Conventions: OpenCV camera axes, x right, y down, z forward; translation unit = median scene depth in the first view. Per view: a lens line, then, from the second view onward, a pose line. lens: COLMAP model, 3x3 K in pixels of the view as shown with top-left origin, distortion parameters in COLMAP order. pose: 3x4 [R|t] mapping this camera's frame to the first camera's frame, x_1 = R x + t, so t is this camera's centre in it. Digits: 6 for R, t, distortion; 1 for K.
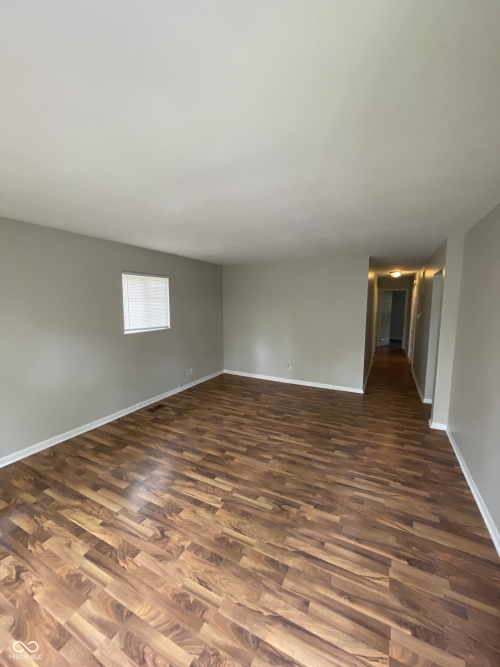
lens RADIAL K [[269.0, 0, 250.4], [0, 269.0, 333.2], [0, 0, 1]] dist [-0.000205, -0.000010]
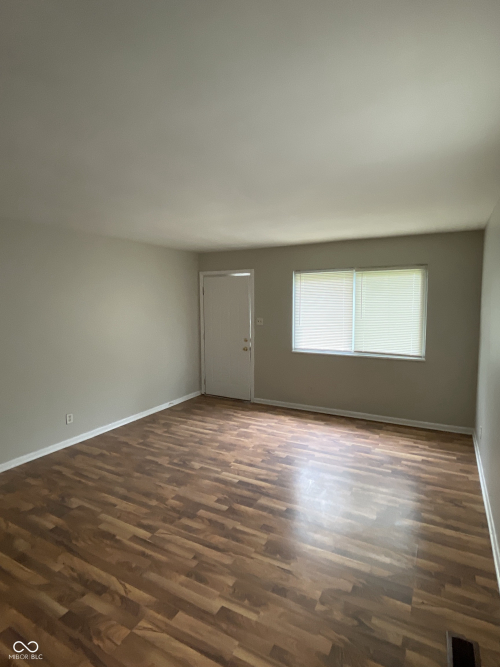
lens RADIAL K [[357.3, 0, 249.5], [0, 357.3, 333.9], [0, 0, 1]] dist [-0.000098, 0.000224]
pose [[-0.999530, 0.001602, 0.030615, -0.190437], [0.007819, 0.978927, 0.204061, -0.221977], [-0.029642, 0.204204, -0.978479, 1.930568]]
